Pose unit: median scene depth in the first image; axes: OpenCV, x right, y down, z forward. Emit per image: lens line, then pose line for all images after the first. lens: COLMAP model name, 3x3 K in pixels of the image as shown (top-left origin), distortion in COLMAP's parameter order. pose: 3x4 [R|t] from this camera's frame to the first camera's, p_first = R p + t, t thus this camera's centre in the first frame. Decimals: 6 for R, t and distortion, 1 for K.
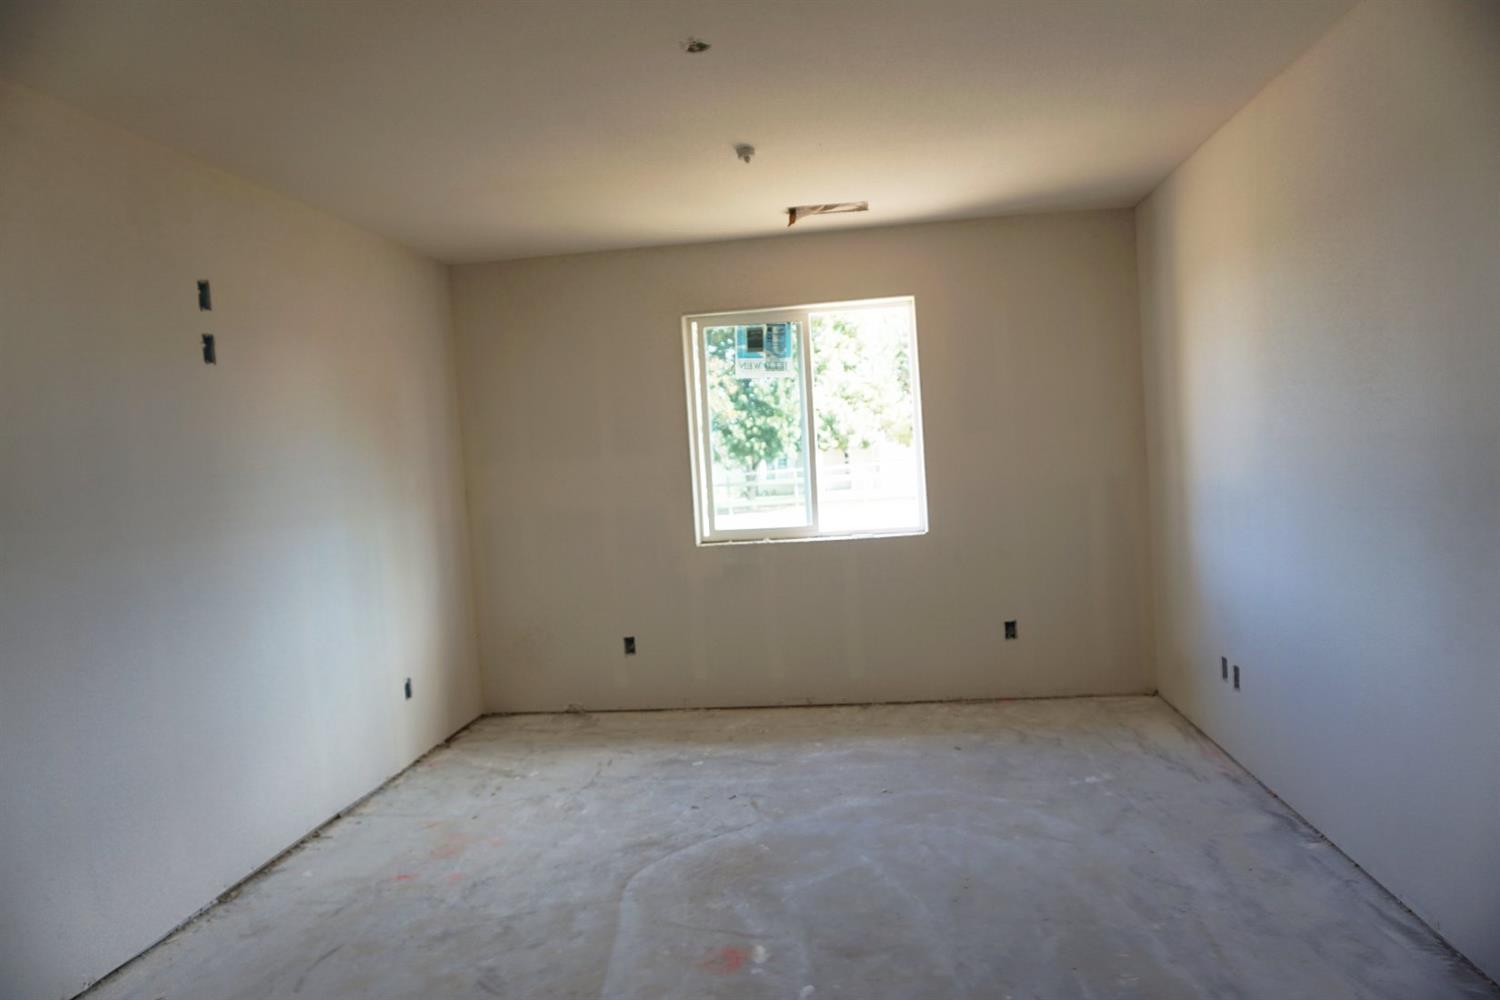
lens RADIAL K [[1031.1, 0, 750.8], [0, 1031.1, 510.4], [0, 0, 1]] dist [-0.031770, 0.029256]
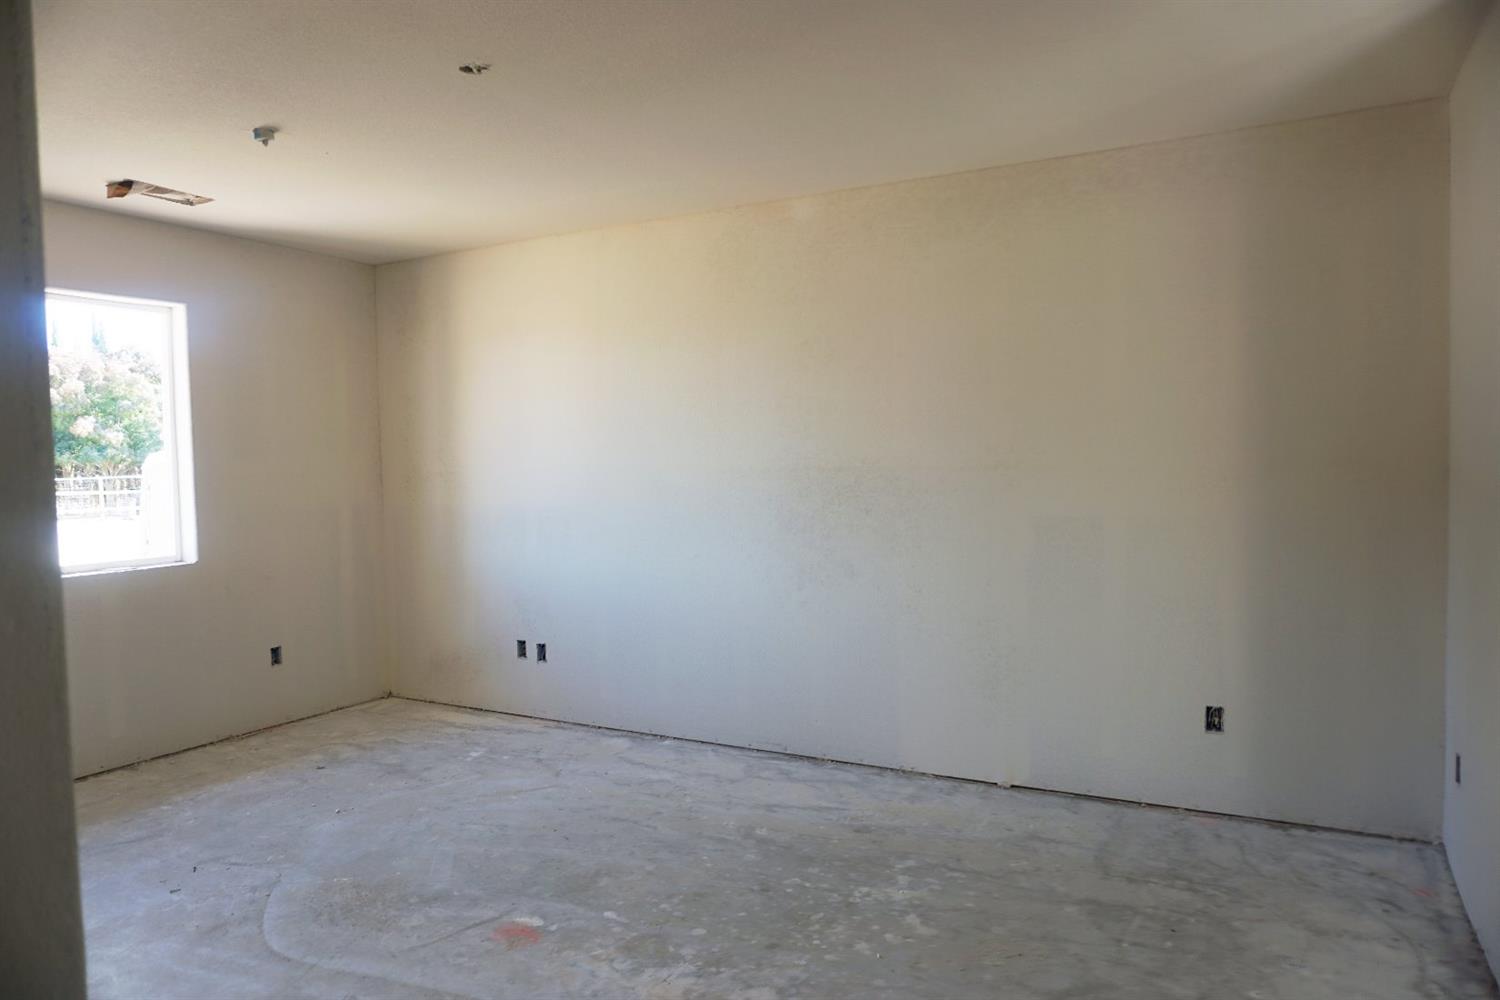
lens RADIAL K [[1031.1, 0, 750.1], [0, 1031.1, 499.7], [0, 0, 1]] dist [-0.031770, 0.029256]
pose [[0.360445, 0.020013, 0.932566, -0.695465], [0.045377, 0.998210, -0.038960, 0.033466], [-0.931676, 0.056360, 0.358892, 0.283725]]
